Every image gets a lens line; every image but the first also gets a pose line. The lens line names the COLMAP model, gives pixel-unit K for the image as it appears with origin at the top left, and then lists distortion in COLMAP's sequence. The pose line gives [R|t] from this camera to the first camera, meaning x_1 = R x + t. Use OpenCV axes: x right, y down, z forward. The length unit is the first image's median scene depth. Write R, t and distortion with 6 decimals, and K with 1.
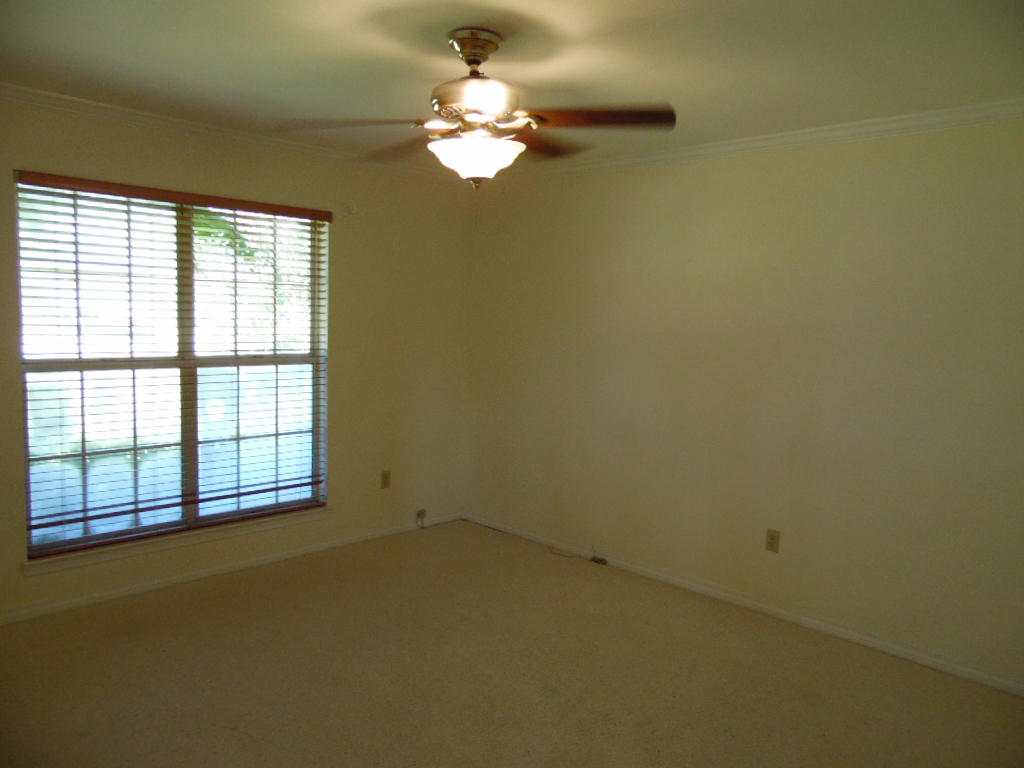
lens RADIAL K [[765.4, 0, 502.4], [0, 765.4, 385.3], [0, 0, 1]] dist [0.014434, 0.018334]
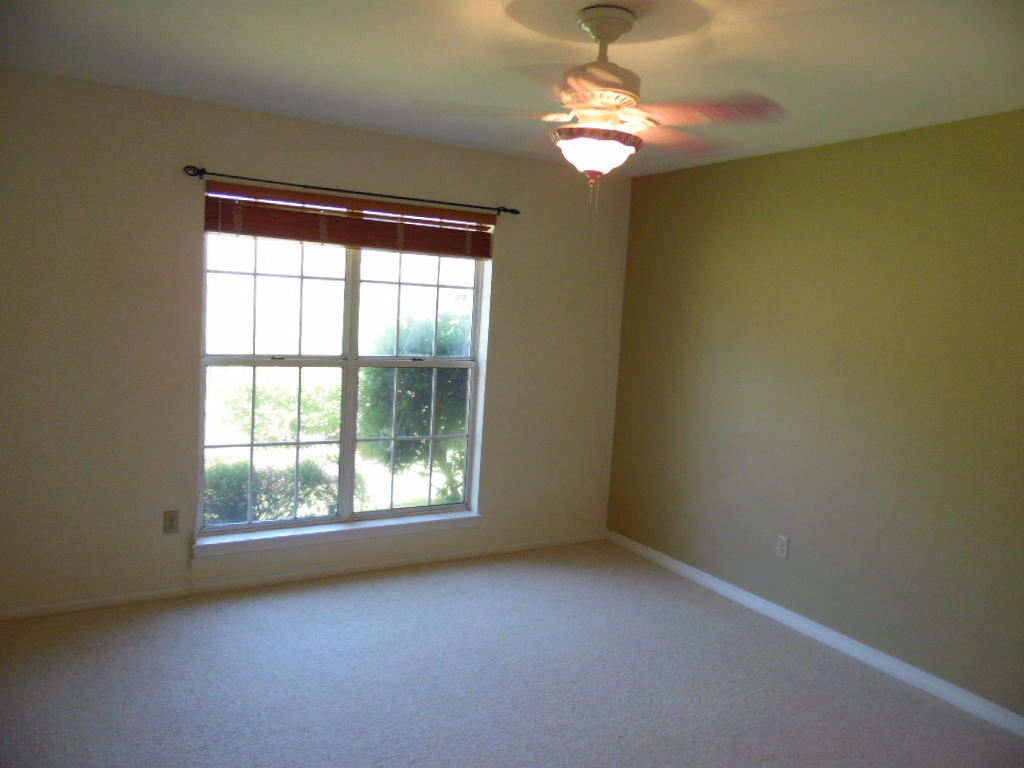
lens RADIAL K [[765.4, 0, 519.6], [0, 765.4, 382.2], [0, 0, 1]] dist [0.014434, 0.018334]
pose [[0.966635, 0.044700, -0.252227, 0.112805], [-0.048254, 0.998804, -0.007917, -0.008526], [0.251572, 0.019824, 0.967636, 0.099455]]
